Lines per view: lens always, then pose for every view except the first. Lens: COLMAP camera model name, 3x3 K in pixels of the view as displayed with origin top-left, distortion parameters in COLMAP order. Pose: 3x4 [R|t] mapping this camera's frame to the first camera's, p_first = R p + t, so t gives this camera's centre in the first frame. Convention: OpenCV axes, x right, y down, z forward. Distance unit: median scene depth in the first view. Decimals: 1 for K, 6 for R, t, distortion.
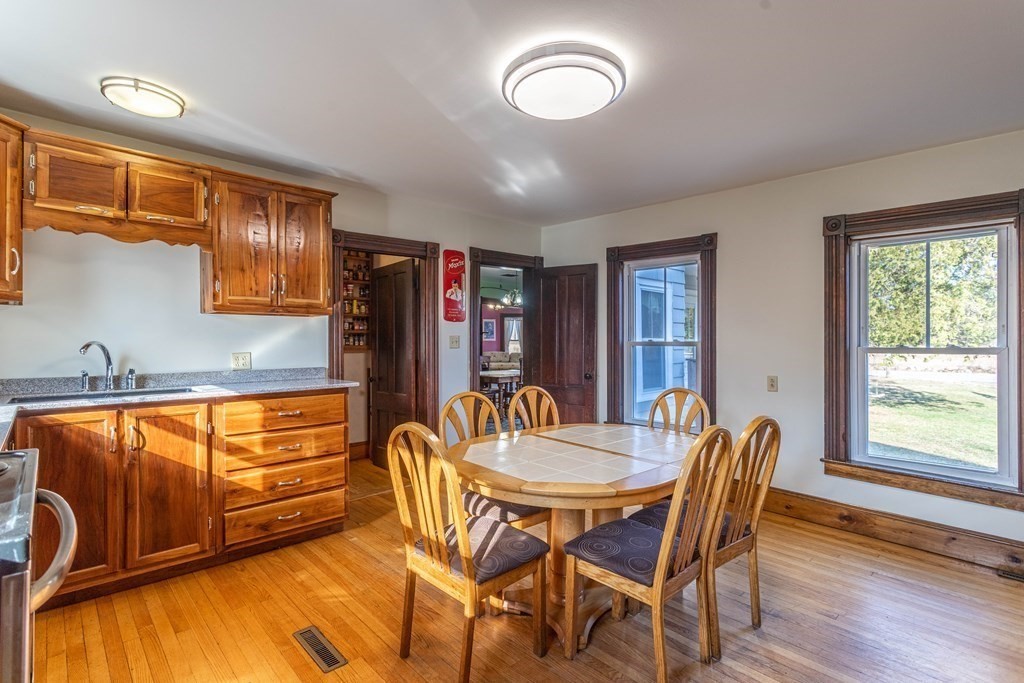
lens RADIAL K [[493.3, 0, 512.0], [0, 493.3, 341.5], [0, 0, 1]] dist [0.000292, 0.000068]
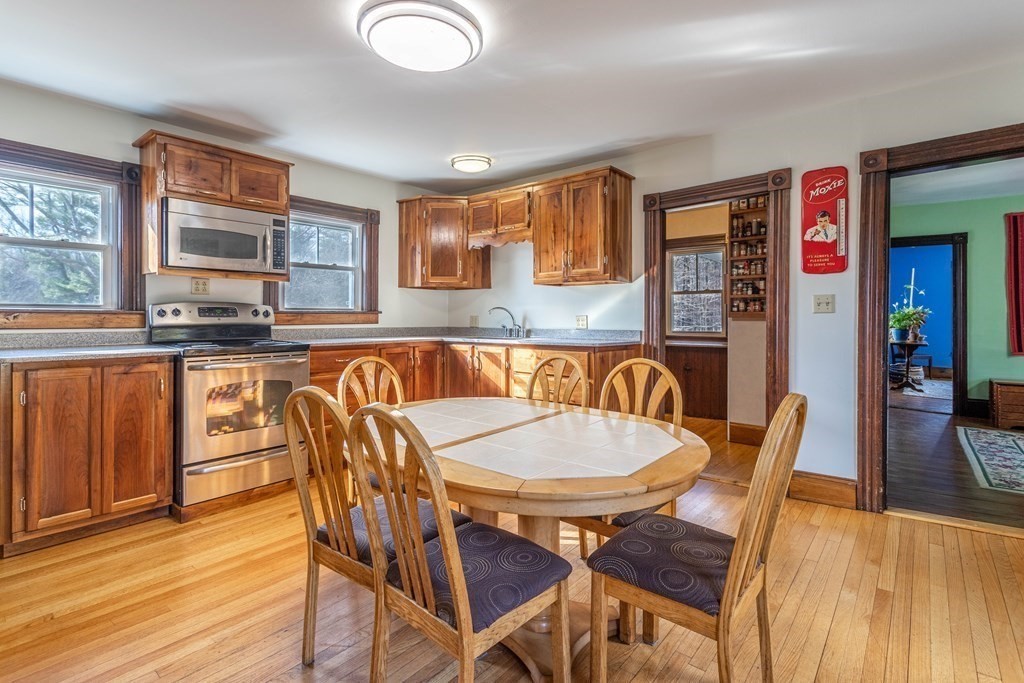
lens RADIAL K [[493.8, 0, 508.9], [0, 493.8, 322.0], [0, 0, 1]] dist [0.002229, 0.000582]
pose [[0.112758, 0.009138, -0.993580, 0.695377], [-0.000687, 0.999958, 0.009119, 0.027814], [0.993622, -0.000346, 0.112760, 0.672105]]
